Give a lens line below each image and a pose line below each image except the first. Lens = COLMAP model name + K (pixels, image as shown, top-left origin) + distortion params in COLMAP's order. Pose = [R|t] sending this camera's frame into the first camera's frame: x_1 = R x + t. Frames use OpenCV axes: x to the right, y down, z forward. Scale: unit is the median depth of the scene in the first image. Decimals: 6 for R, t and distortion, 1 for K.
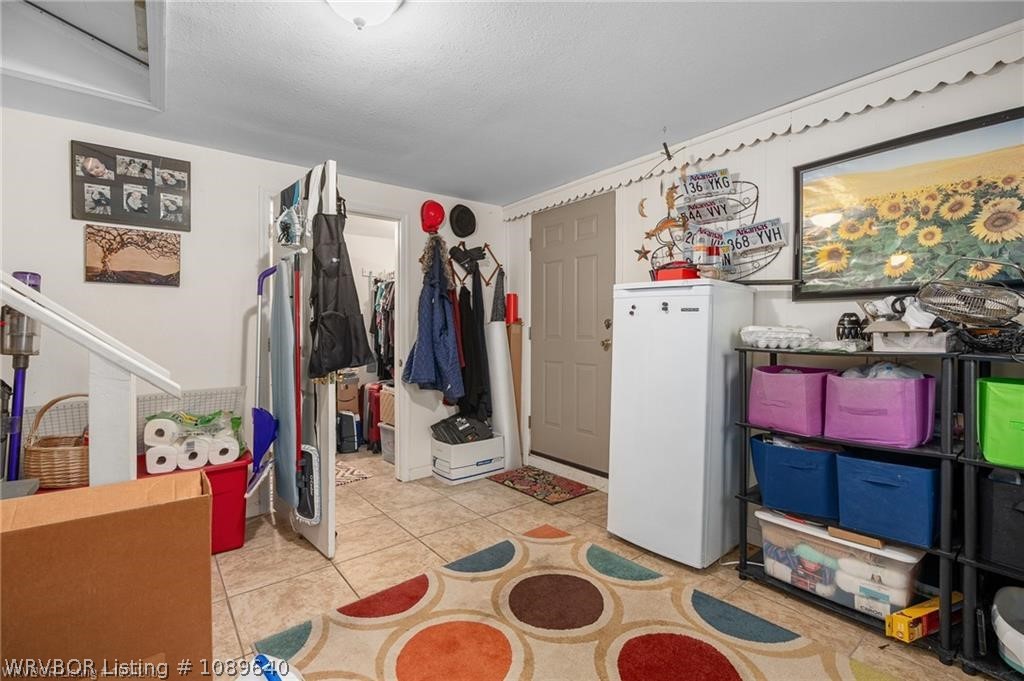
lens RADIAL K [[463.2, 0, 512.9], [0, 463.2, 333.1], [0, 0, 1]] dist [-0.000596, 0.000741]
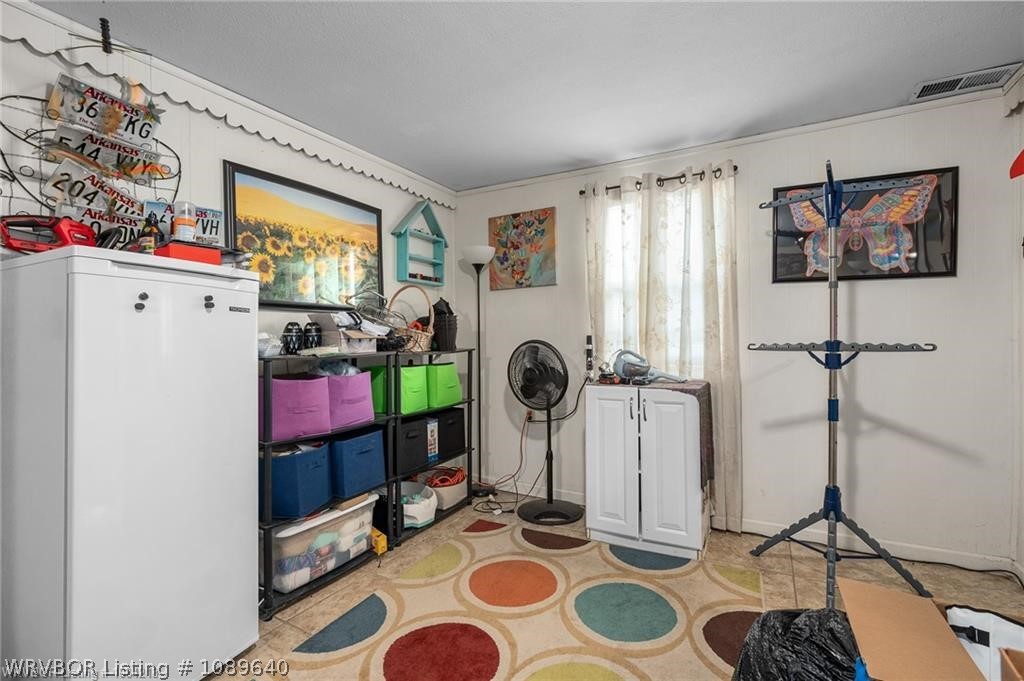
lens RADIAL K [[463.2, 0, 507.5], [0, 463.2, 343.5], [0, 0, 1]] dist [-0.000596, 0.000741]
pose [[-0.376186, -0.006120, 0.926524, -0.435971], [0.012149, 0.999860, 0.011537, 0.000668], [-0.926465, 0.015596, -0.376059, 0.803934]]
